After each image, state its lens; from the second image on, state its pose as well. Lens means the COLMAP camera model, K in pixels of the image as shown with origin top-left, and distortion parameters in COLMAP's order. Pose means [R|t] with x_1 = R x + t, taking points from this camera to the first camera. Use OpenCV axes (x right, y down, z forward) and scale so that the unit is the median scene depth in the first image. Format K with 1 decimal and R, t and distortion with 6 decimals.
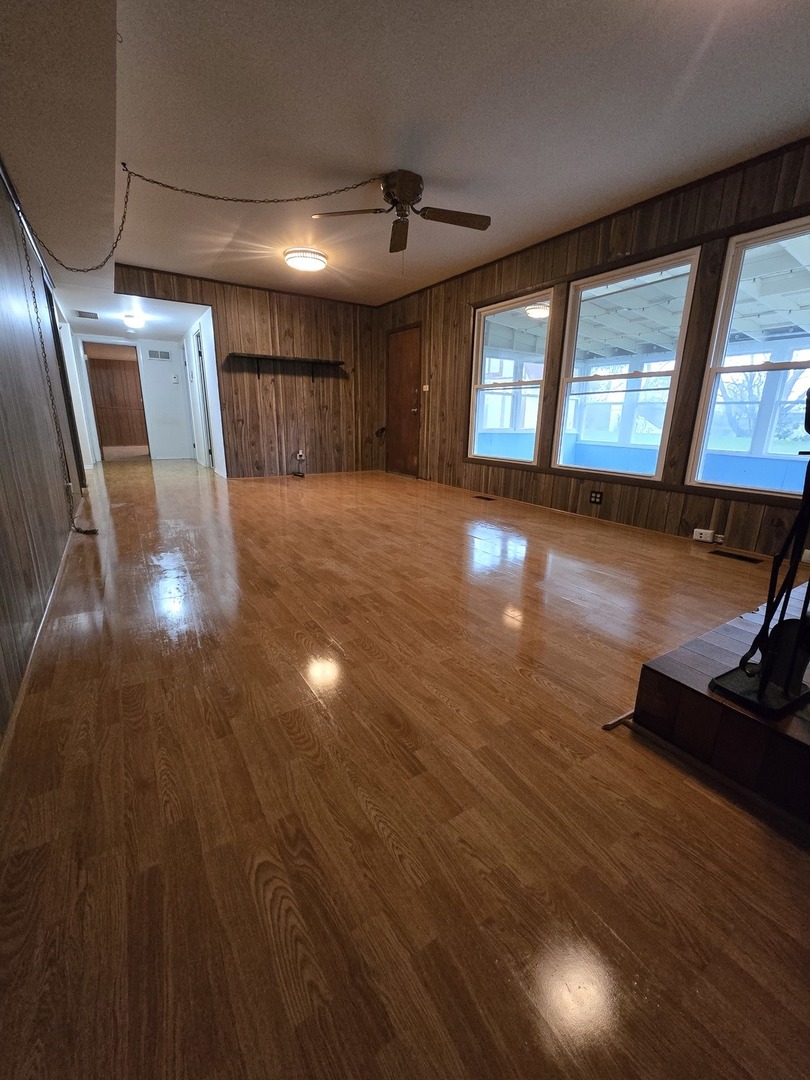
lens RADIAL K [[437.9, 0, 404.8], [0, 437.9, 537.9], [0, 0, 1]] dist [-0.001346, 0.001448]
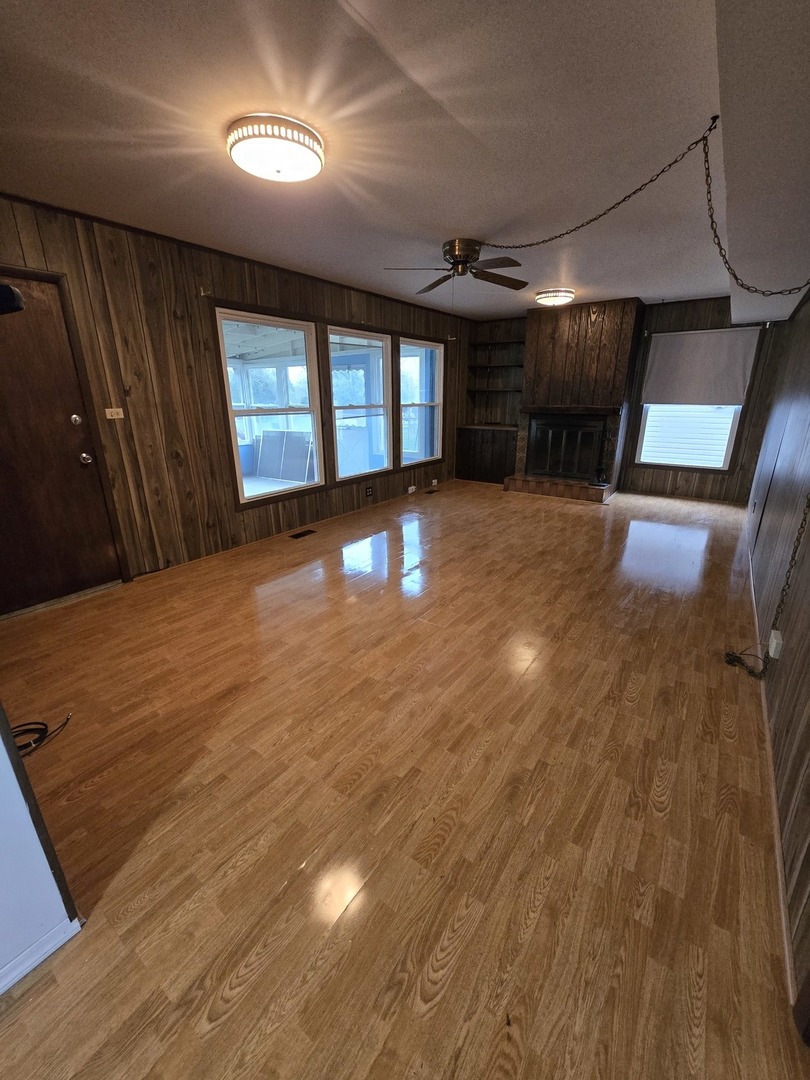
lens RADIAL K [[437.9, 0, 411.1], [0, 437.9, 538.4], [0, 0, 1]] dist [-0.001346, 0.001448]
pose [[-0.377531, -0.307096, 0.873592, -0.653824], [0.241605, 0.878062, 0.413079, -0.375439], [-0.893923, 0.367014, -0.257300, 0.957713]]
